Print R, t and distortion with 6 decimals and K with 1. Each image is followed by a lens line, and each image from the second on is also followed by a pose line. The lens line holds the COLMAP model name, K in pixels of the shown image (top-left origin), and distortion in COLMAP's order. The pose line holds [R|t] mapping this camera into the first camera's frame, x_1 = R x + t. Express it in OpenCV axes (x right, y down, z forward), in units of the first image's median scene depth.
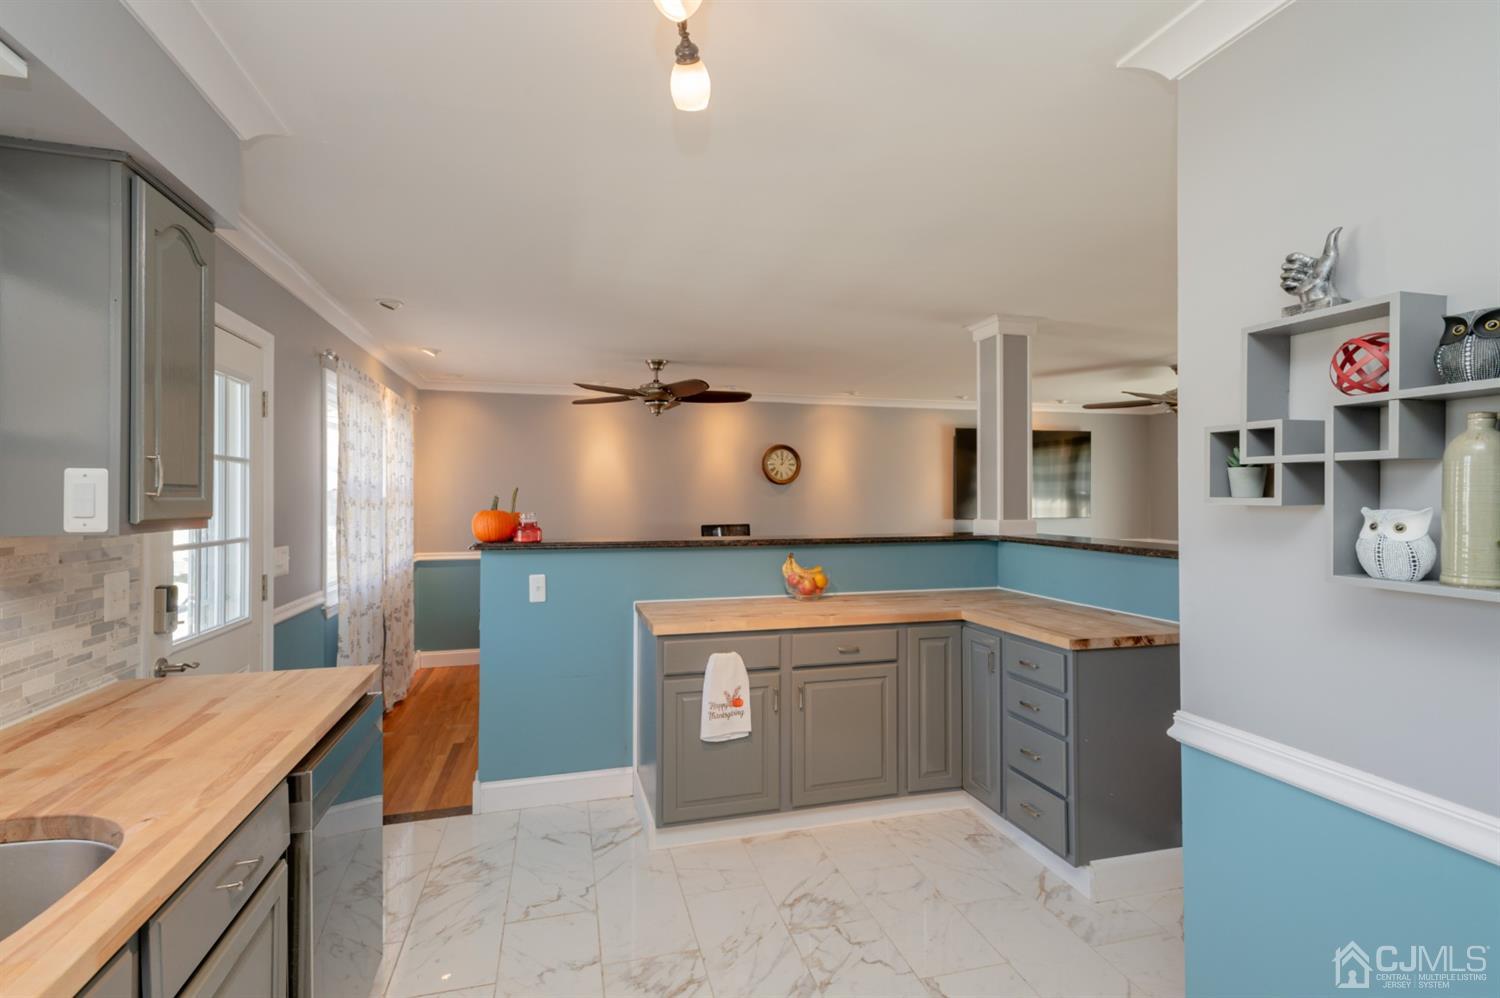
lens RADIAL K [[705.1, 0, 750.0], [0, 705.1, 499.0], [0, 0, 1]] dist [-0.000129, 0.000197]
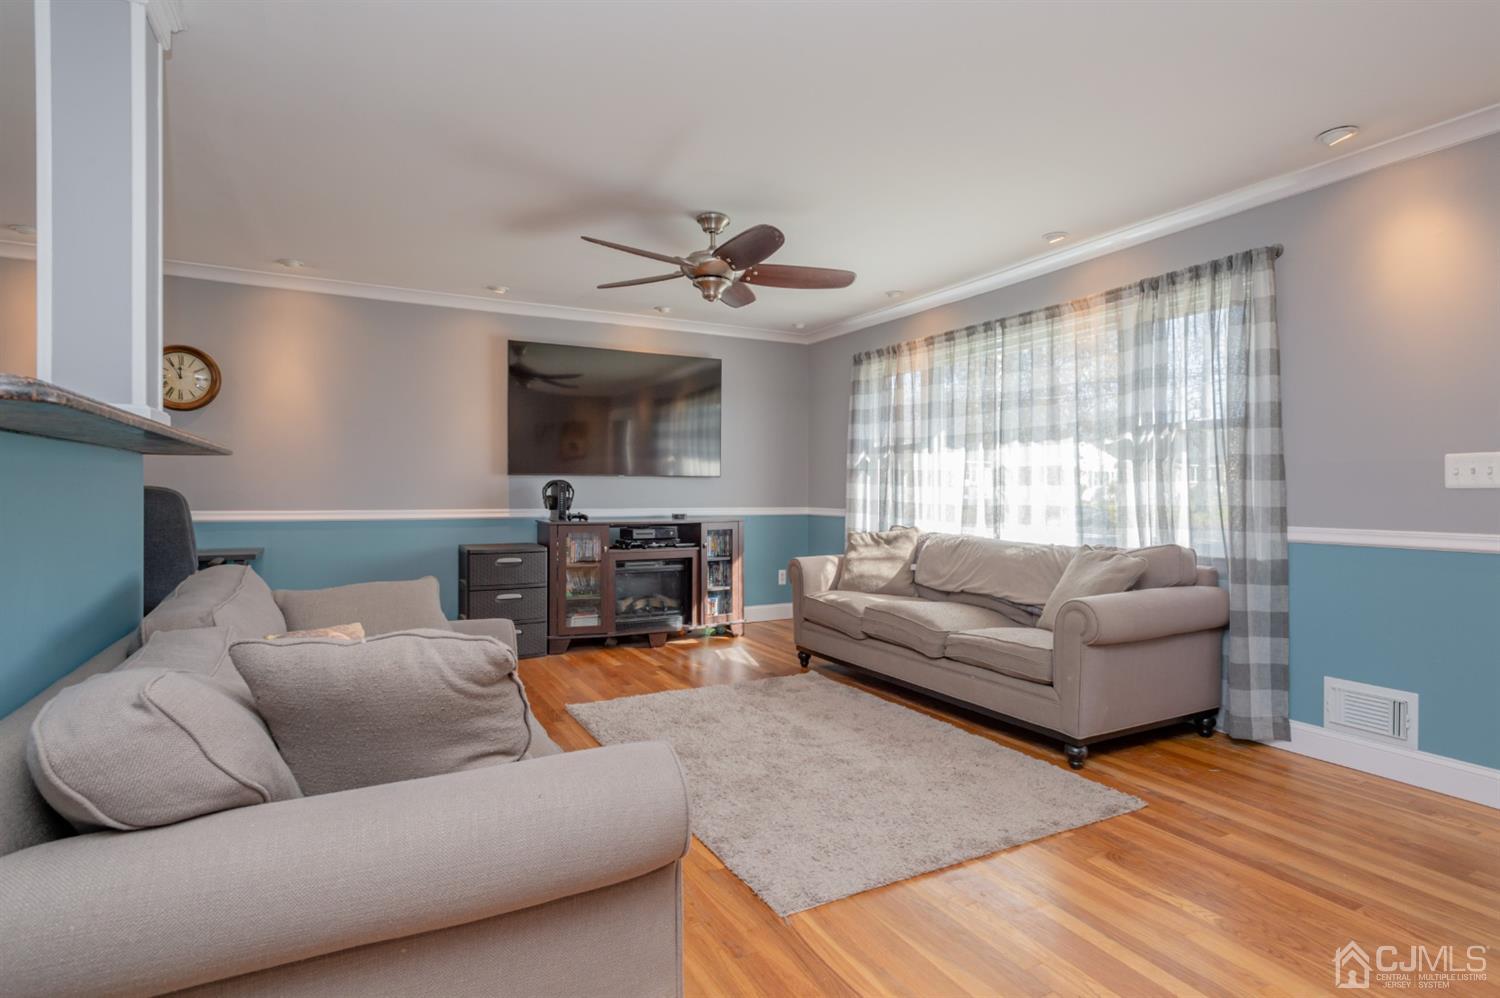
lens RADIAL K [[752.7, 0, 750.0], [0, 752.7, 499.0], [0, 0, 1]] dist [-0.001386, -0.000236]
pose [[0.979197, 0.006308, 0.202813, 0.401076], [-0.007889, 0.999944, 0.006988, 0.048893], [-0.202758, -0.008443, 0.979193, 0.259866]]
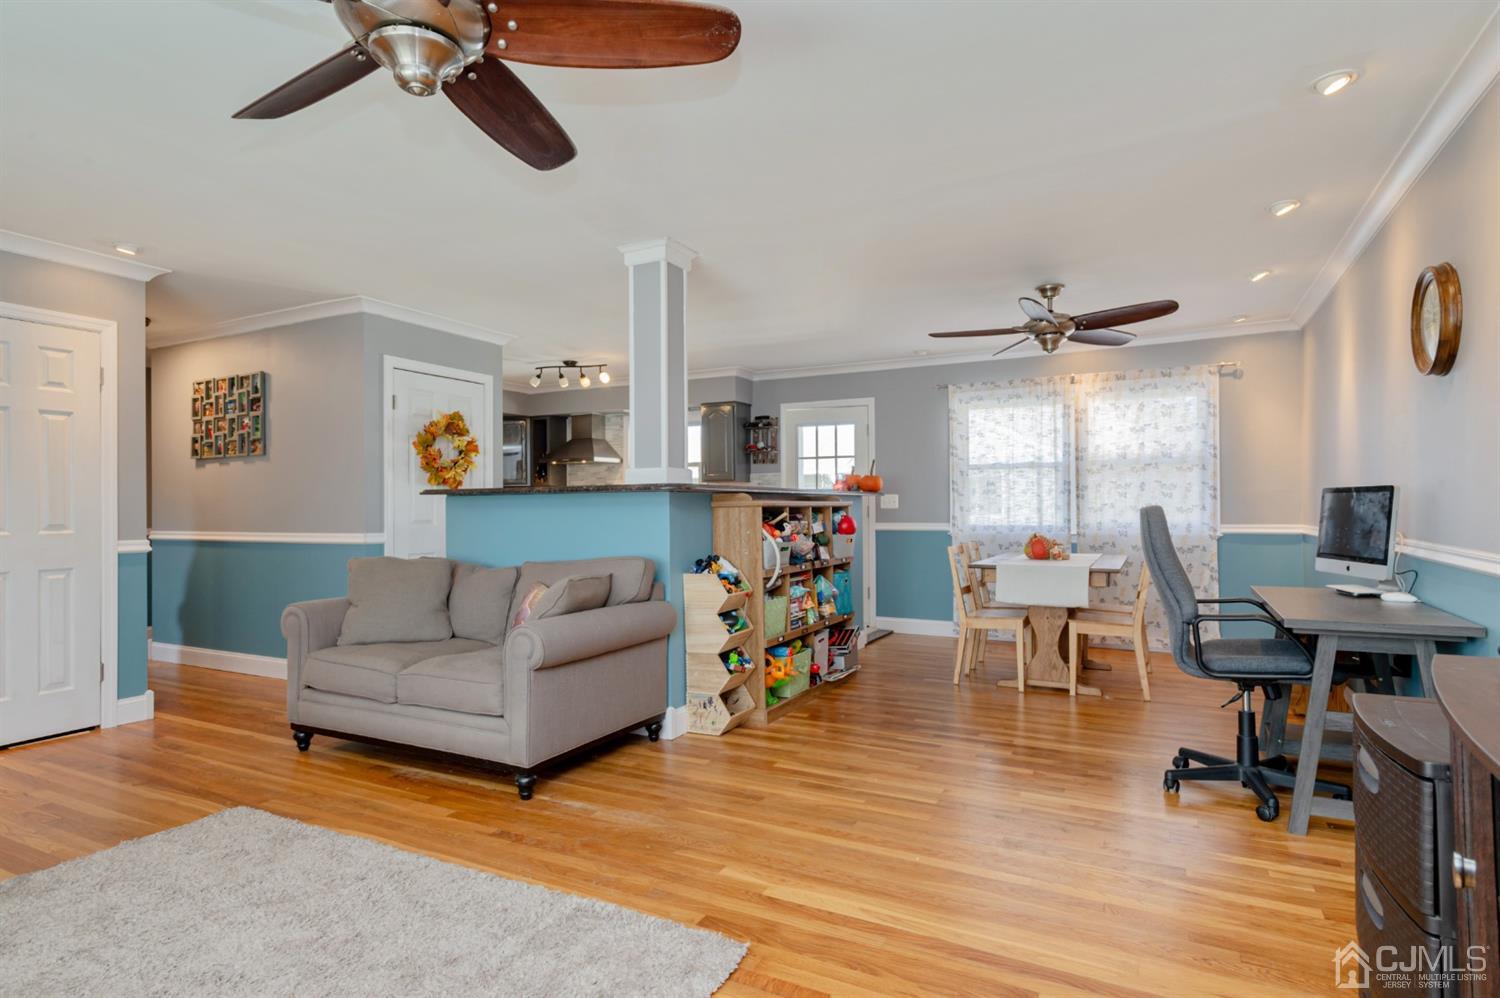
lens RADIAL K [[779.6, 0, 750.0], [0, 779.6, 499.0], [0, 0, 1]] dist [0.002014, 0.000379]
pose [[-0.680591, -0.003723, -0.732654, 0.590195], [0.005137, 0.999938, -0.009852, 0.046339], [0.732646, -0.010469, -0.680530, 1.014947]]
